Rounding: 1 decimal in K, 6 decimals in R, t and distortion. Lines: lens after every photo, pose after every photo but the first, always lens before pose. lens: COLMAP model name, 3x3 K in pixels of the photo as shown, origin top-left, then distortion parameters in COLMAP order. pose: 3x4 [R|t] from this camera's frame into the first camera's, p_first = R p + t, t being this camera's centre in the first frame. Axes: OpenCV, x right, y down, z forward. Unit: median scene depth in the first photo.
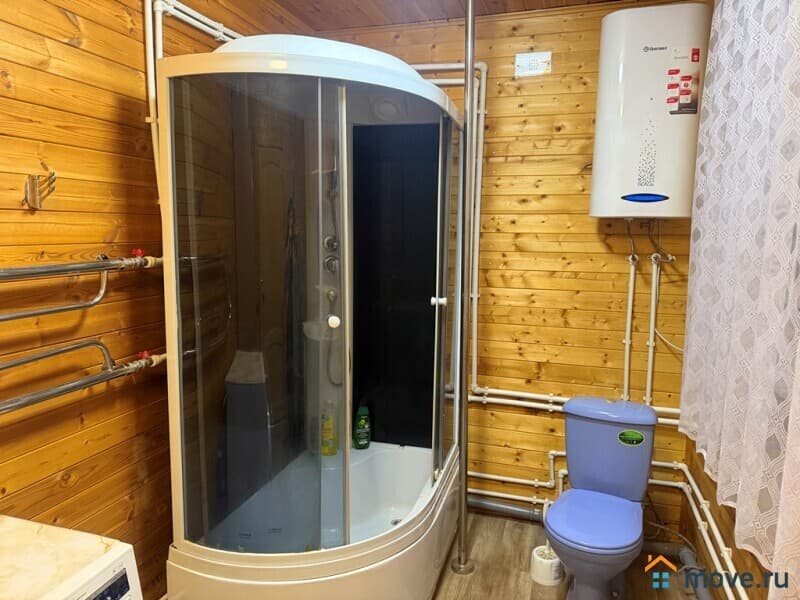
lens RADIAL K [[566.6, 0, 402.1], [0, 566.6, 299.3], [0, 0, 1]] dist [0.053234, -0.078207]
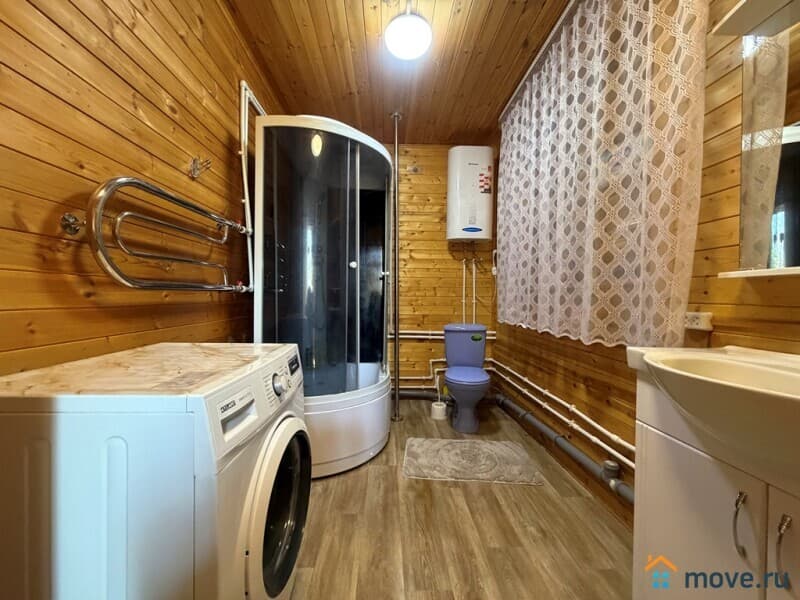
lens RADIAL K [[319.1, 0, 398.3], [0, 319.1, 300.4], [0, 0, 1]] dist [0.000426, -0.000137]
pose [[0.944131, -0.008323, 0.329464, -0.238231], [0.043732, 0.994005, -0.100211, 0.194408], [-0.326655, 0.109021, 0.938835, -0.020899]]
